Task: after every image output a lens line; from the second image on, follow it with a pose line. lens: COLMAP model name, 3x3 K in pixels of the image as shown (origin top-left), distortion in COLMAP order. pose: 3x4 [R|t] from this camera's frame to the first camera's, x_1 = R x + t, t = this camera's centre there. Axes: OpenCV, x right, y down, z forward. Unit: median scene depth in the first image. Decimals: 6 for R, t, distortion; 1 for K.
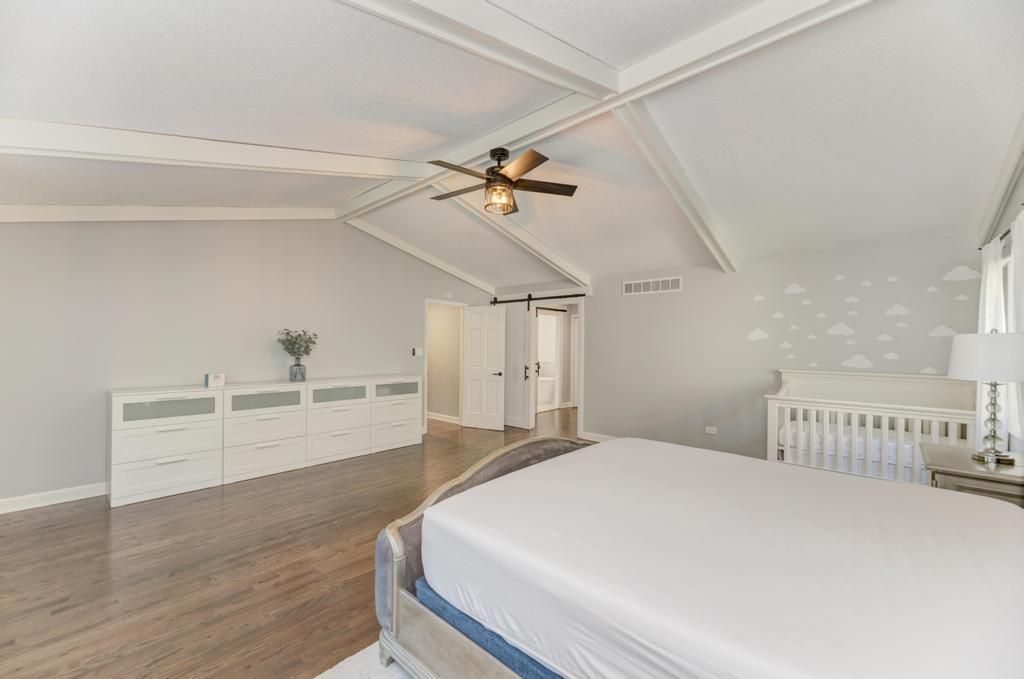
lens RADIAL K [[411.0, 0, 512.0], [0, 411.0, 339.5], [0, 0, 1]] dist [0.009587, -0.000070]
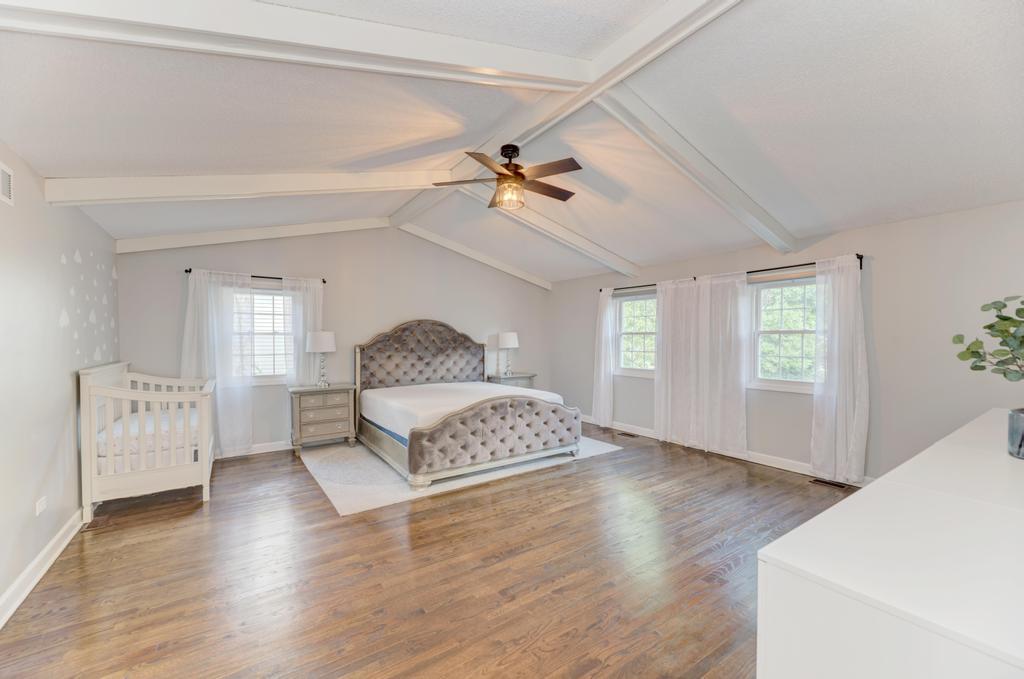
lens RADIAL K [[411.0, 0, 512.0], [0, 411.0, 339.5], [0, 0, 1]] dist [0.009587, -0.000070]
pose [[-0.973411, -0.005911, 0.228989, -0.270201], [-0.006868, 0.999971, -0.003386, 0.020949], [-0.228962, -0.004868, -0.973423, 1.991037]]
